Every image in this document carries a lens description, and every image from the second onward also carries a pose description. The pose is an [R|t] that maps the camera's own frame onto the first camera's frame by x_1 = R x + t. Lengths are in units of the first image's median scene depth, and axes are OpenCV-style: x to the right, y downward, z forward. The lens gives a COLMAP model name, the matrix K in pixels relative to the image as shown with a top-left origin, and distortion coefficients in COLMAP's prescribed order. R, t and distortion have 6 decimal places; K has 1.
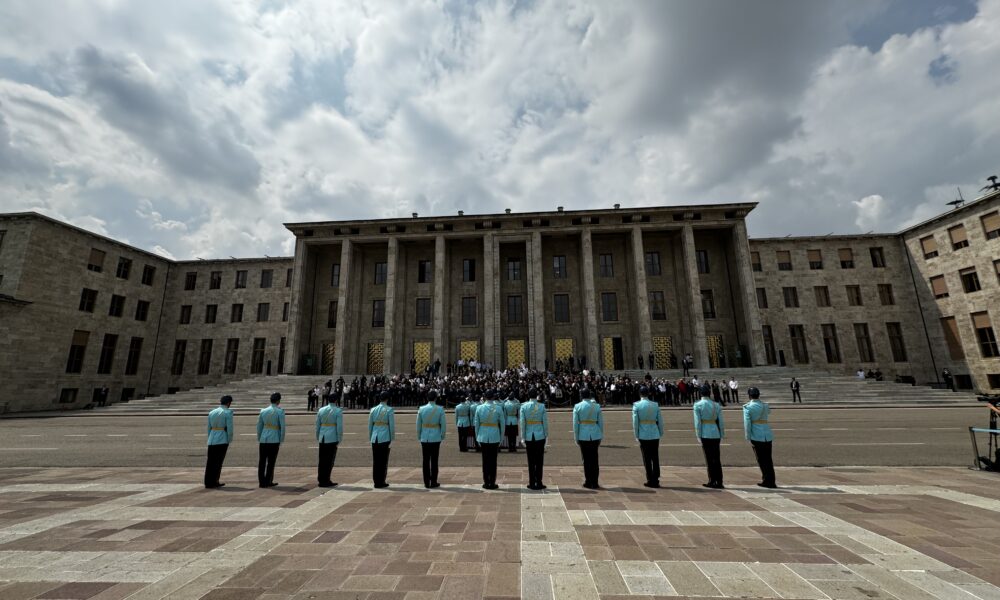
lens RADIAL K [[396.4, 0, 500.0], [0, 396.4, 300.0], [0, 0, 1]] dist [0.001040, 0.000168]
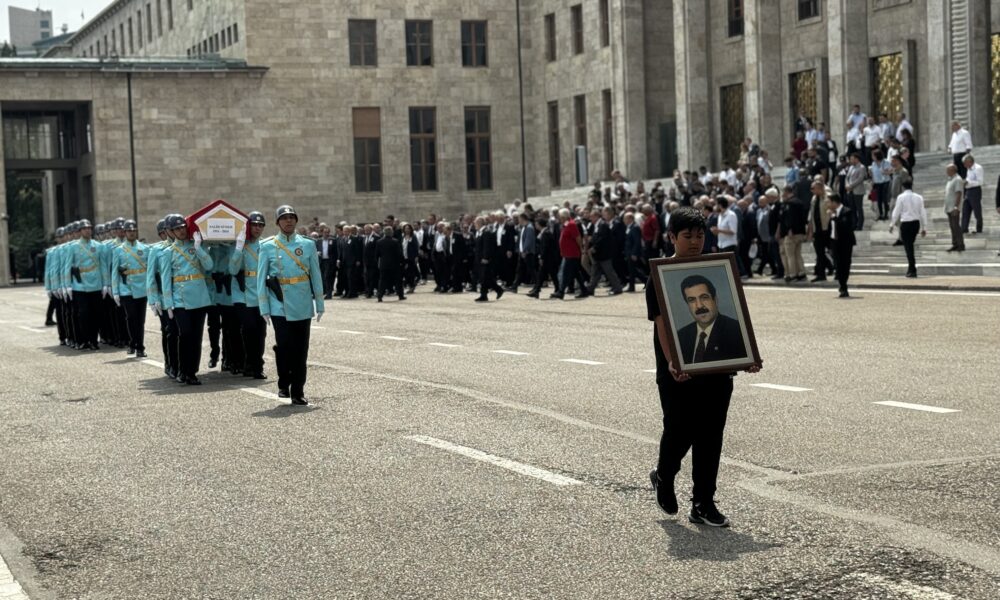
lens RADIAL K [[1817.2, 0, 500.0], [0, 1817.2, 300.0], [0, 0, 1]] dist [0.052568, 0.133778]
pose [[0.423333, 0.029083, -0.905507, 0.916263], [0.220353, 0.966165, 0.134049, 0.038211], [0.878768, -0.256279, 0.402601, 0.167075]]
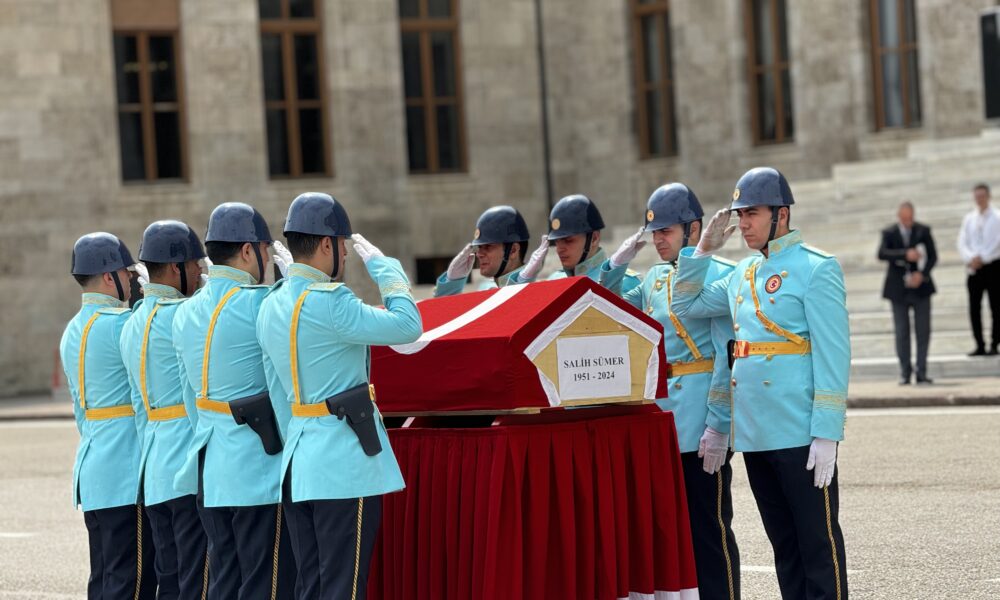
lens RADIAL K [[3500.3, 0, 500.0], [0, 3500.3, 300.0], [0, 0, 1]] dist [0.168577, 2.341088]
pose [[0.606322, -0.025596, -0.794807, 0.217561], [0.219839, 0.965925, 0.136598, 0.046900], [0.764228, -0.257552, 0.591288, 0.159129]]
